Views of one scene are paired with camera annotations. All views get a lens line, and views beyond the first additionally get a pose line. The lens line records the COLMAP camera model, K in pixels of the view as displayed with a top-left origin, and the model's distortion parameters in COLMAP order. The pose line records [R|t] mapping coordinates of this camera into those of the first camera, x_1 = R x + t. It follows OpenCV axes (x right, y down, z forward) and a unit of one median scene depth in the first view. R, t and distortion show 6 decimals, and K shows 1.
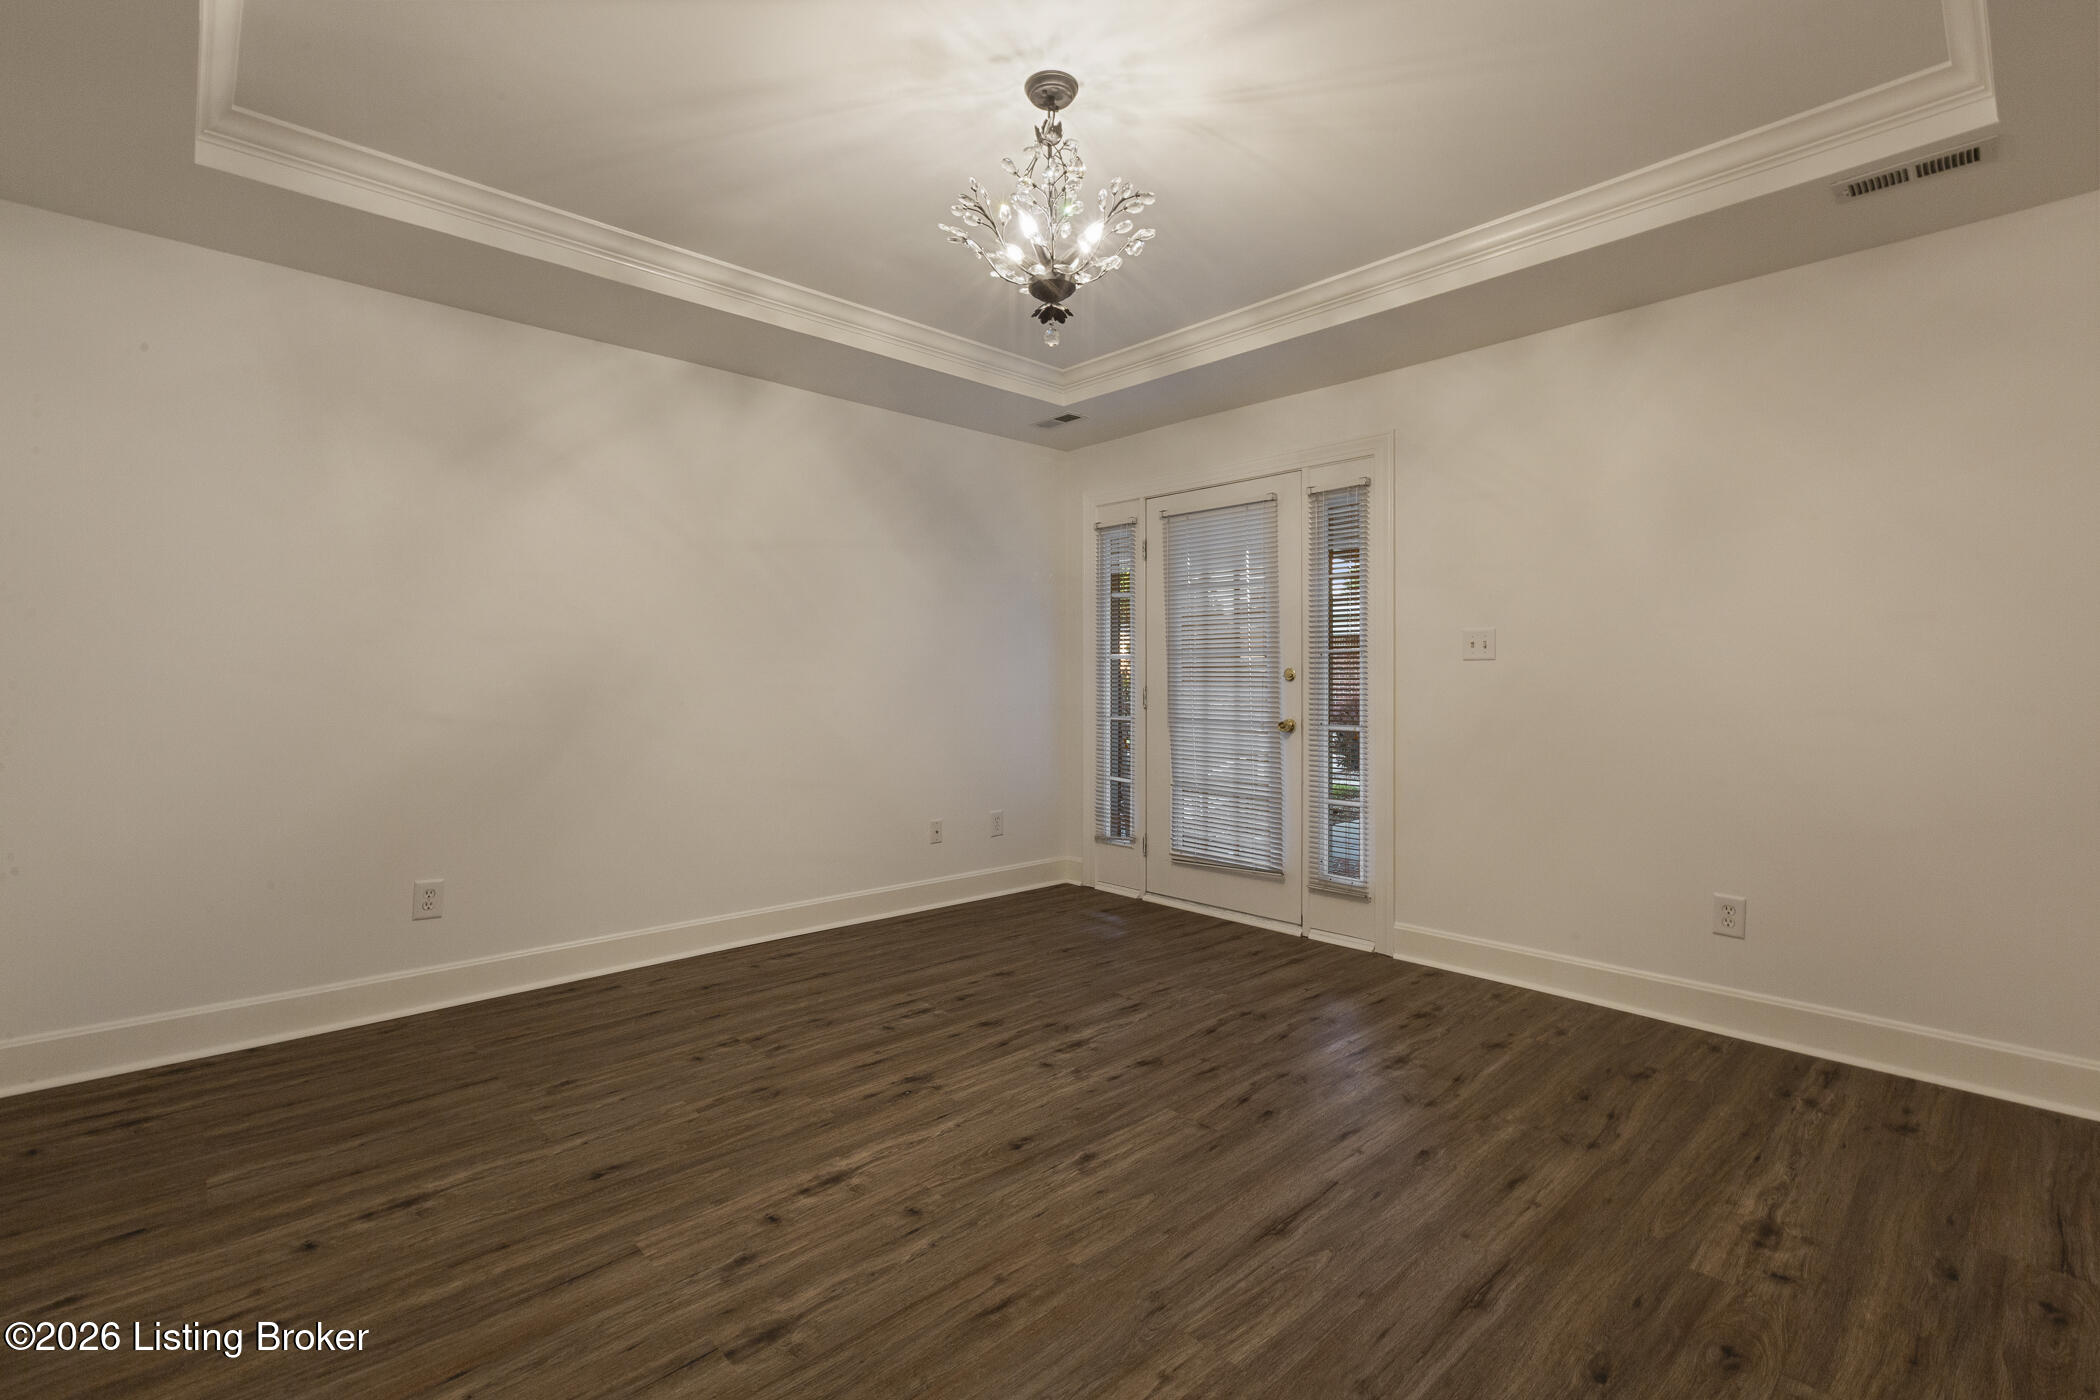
lens RADIAL K [[933.0, 0, 1049.5], [0, 933.0, 686.3], [0, 0, 1]] dist [-0.001998, 0.000231]
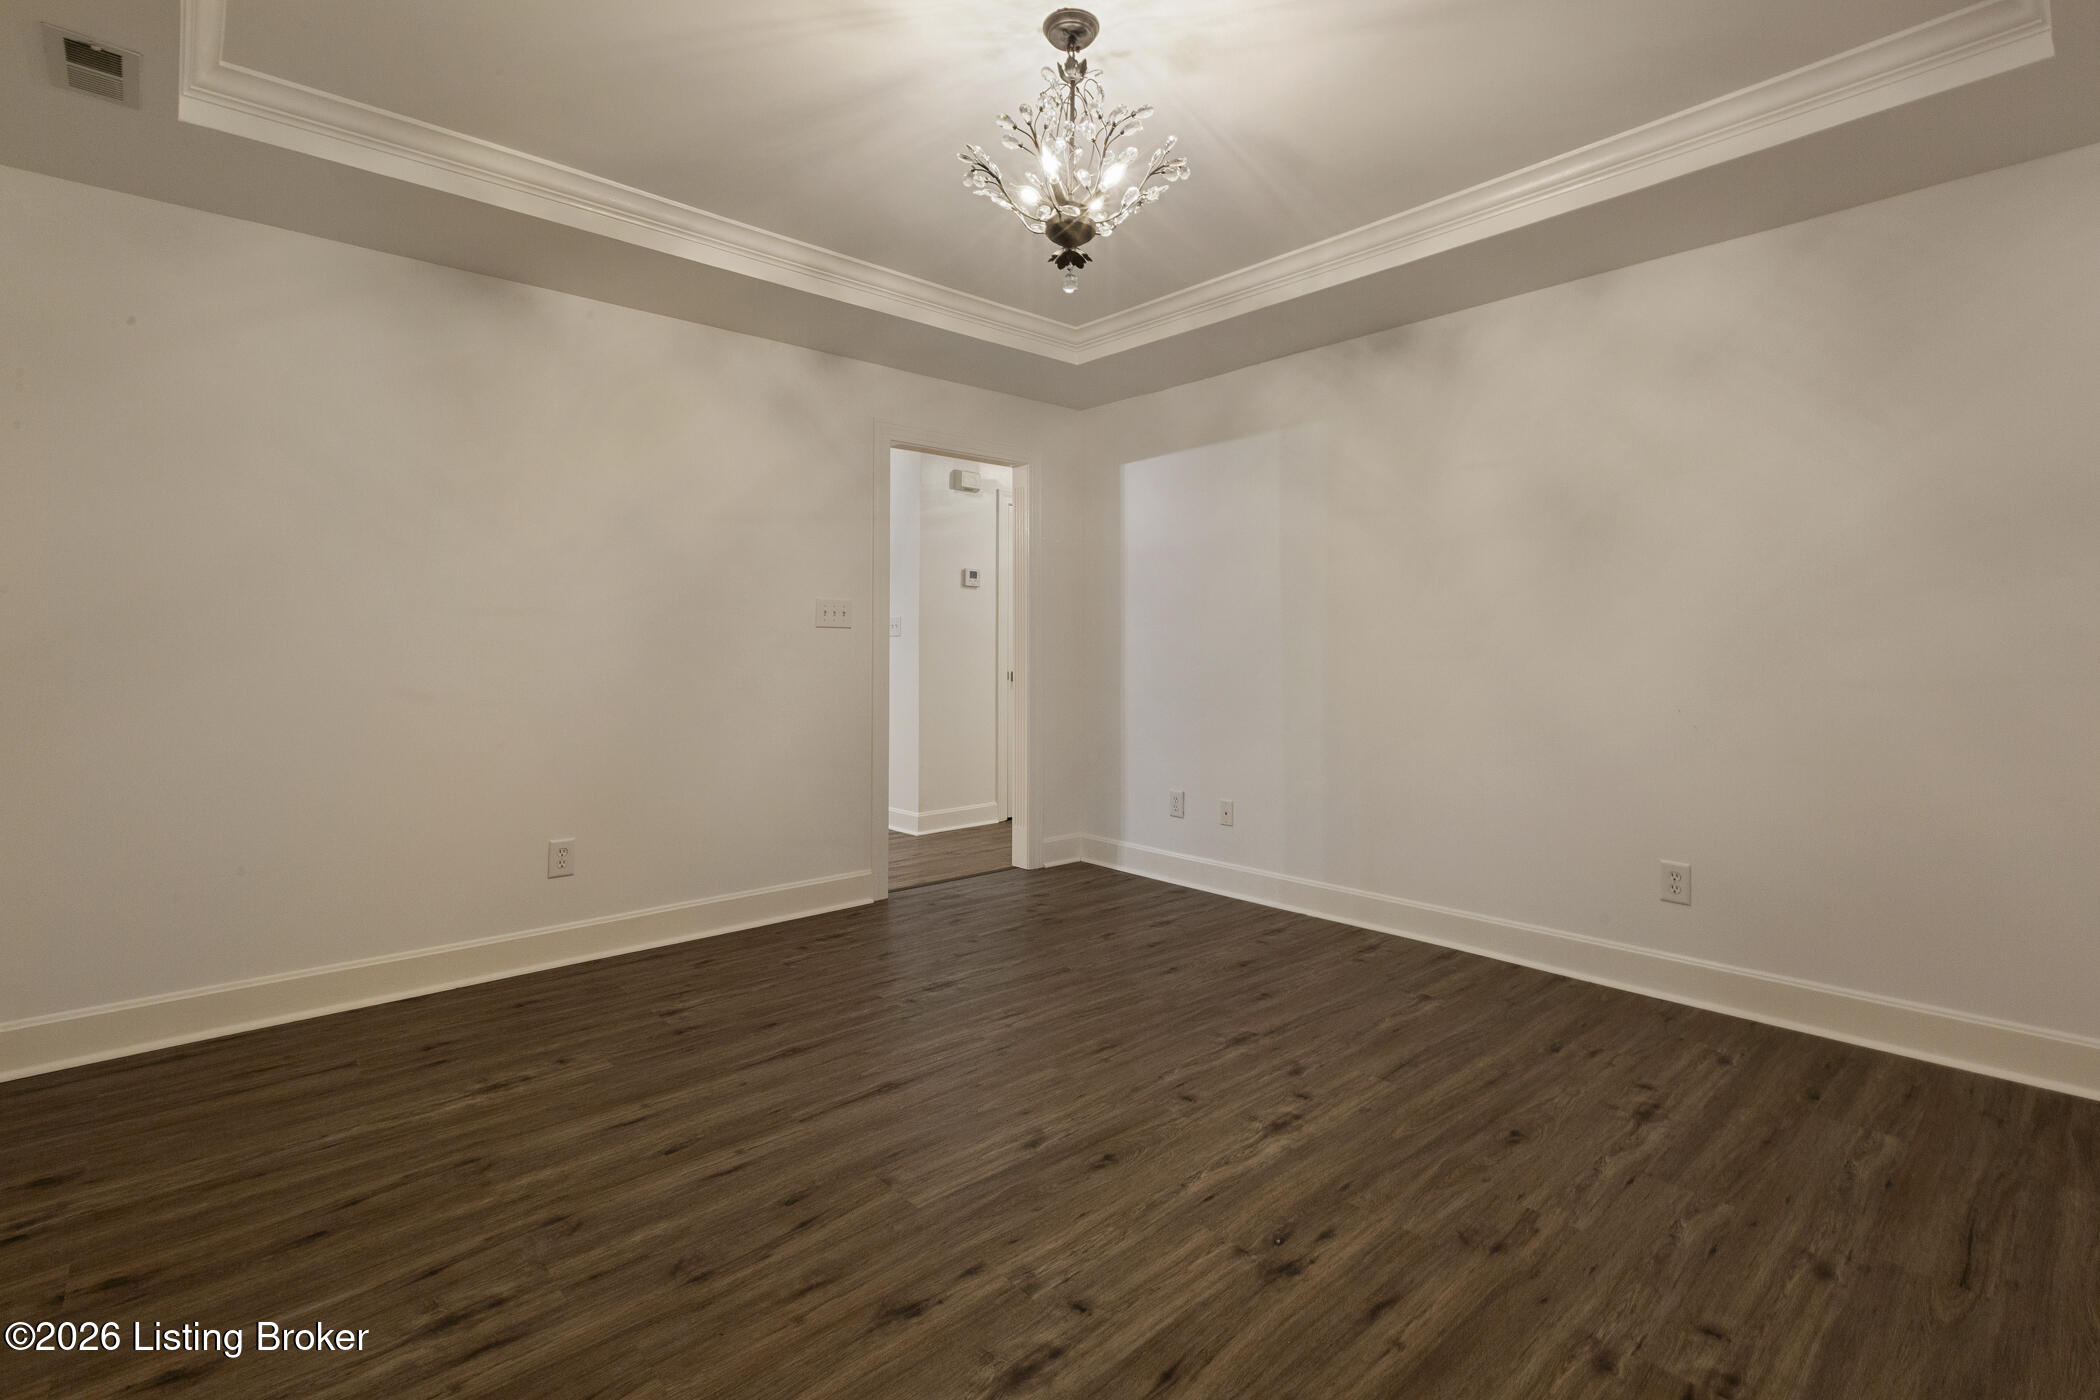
lens RADIAL K [[933.0, 0, 1049.5], [0, 933.0, 686.3], [0, 0, 1]] dist [-0.001998, 0.000231]
pose [[-0.999822, -0.002754, 0.018691, 0.006721], [-0.001864, 0.998872, 0.047437, -0.009811], [-0.018801, 0.047394, -0.998699, 1.877669]]
